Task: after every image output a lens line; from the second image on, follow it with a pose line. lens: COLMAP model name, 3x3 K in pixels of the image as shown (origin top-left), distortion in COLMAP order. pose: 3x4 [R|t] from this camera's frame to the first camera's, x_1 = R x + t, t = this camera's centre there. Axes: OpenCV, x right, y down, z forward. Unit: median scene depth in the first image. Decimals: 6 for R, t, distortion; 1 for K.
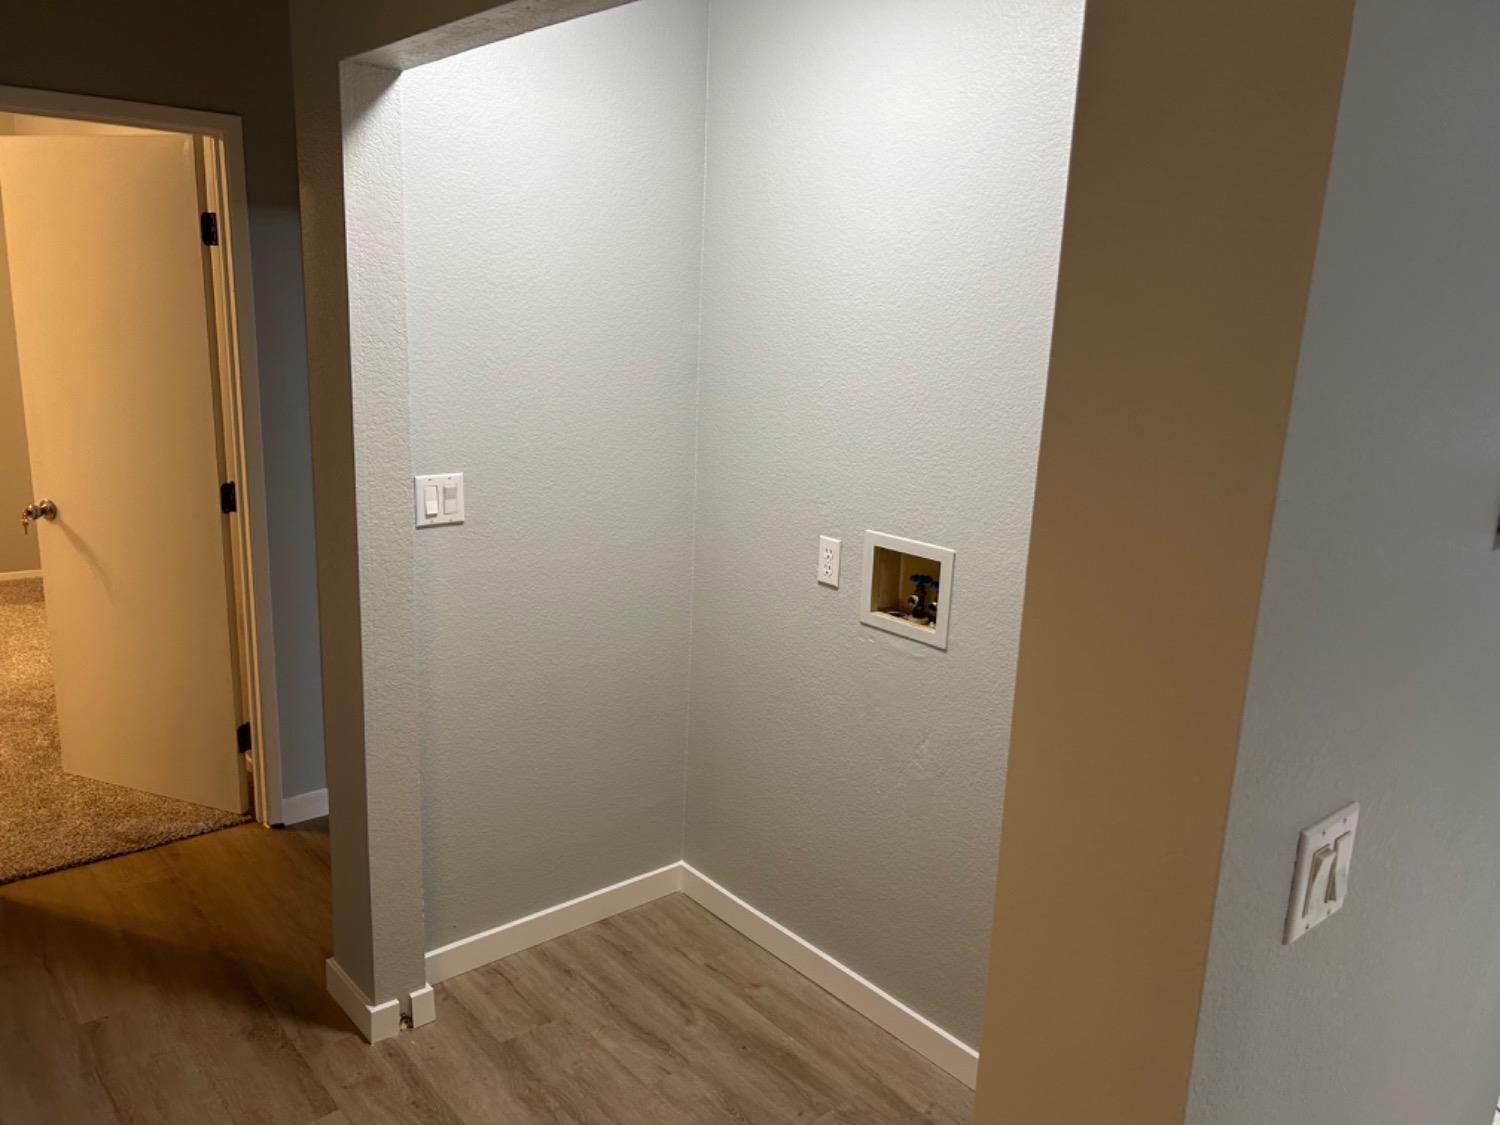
lens RADIAL K [[1122.8, 0, 760.4], [0, 1122.8, 572.0], [0, 0, 1]] dist [0.054058, -0.056875]
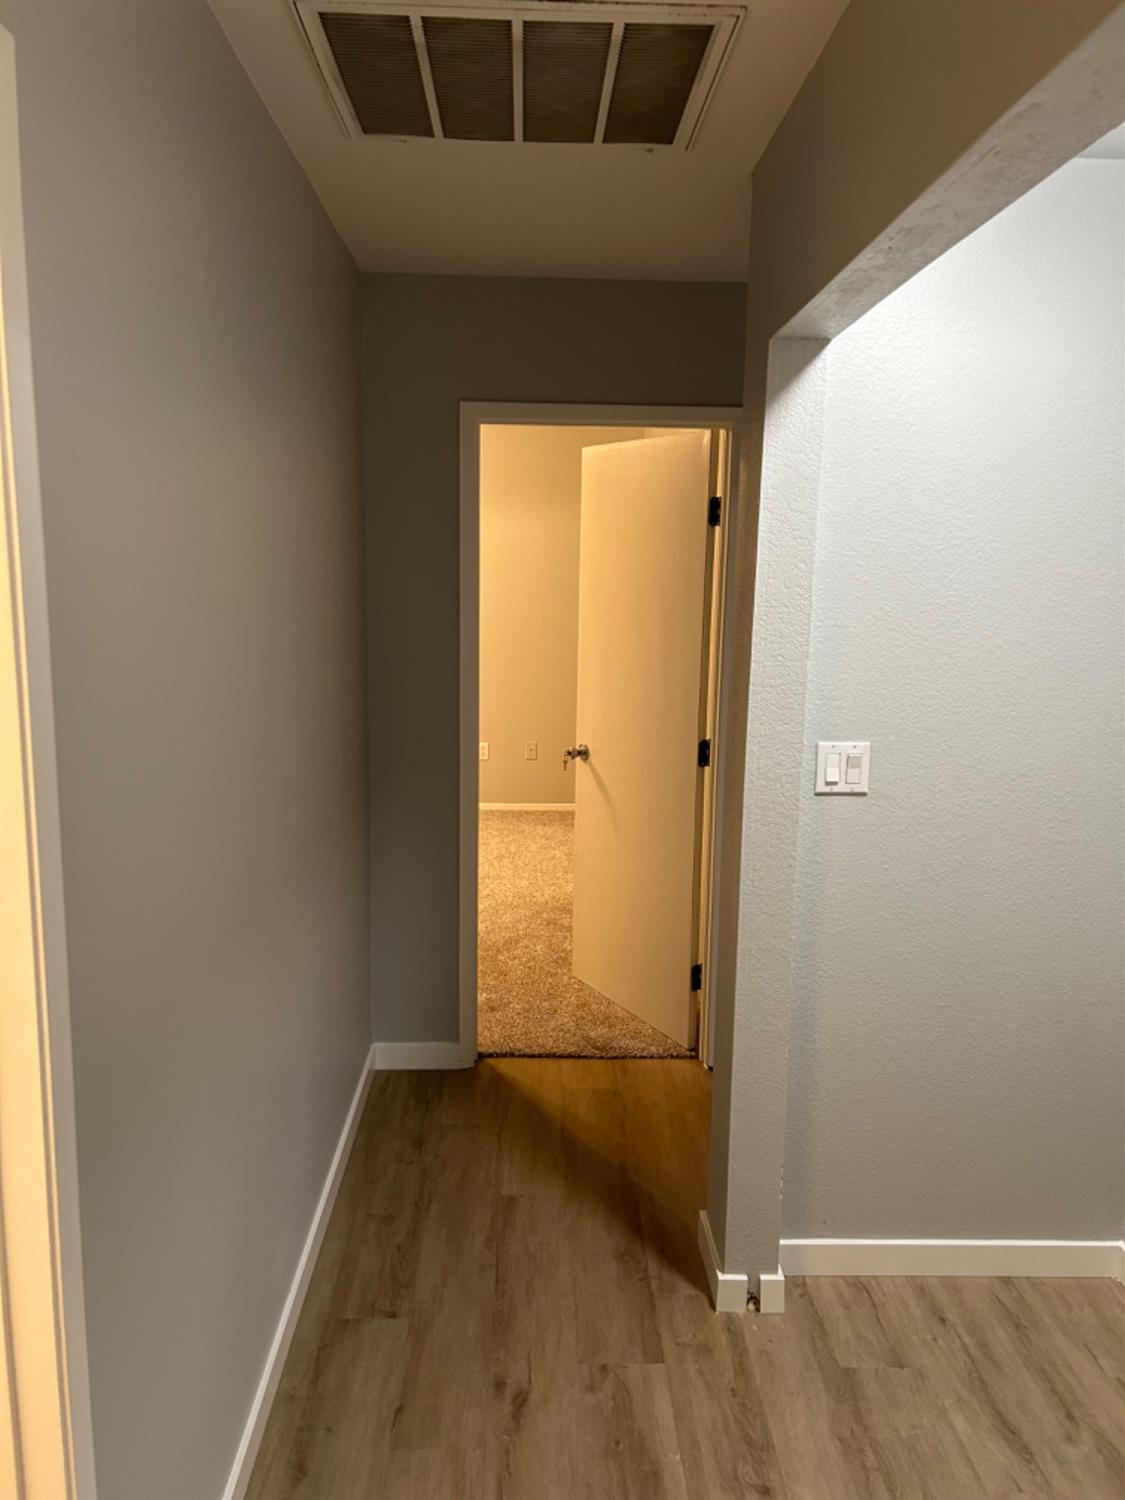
lens RADIAL K [[1122.8, 0, 565.7], [0, 1122.8, 750.4], [0, 0, 1]] dist [0.054058, -0.056875]
pose [[0.775892, 0.078219, -0.625998, 0.128391], [-0.132960, 0.990270, -0.041062, -0.007341], [0.616696, 0.115093, 0.778742, 0.095306]]
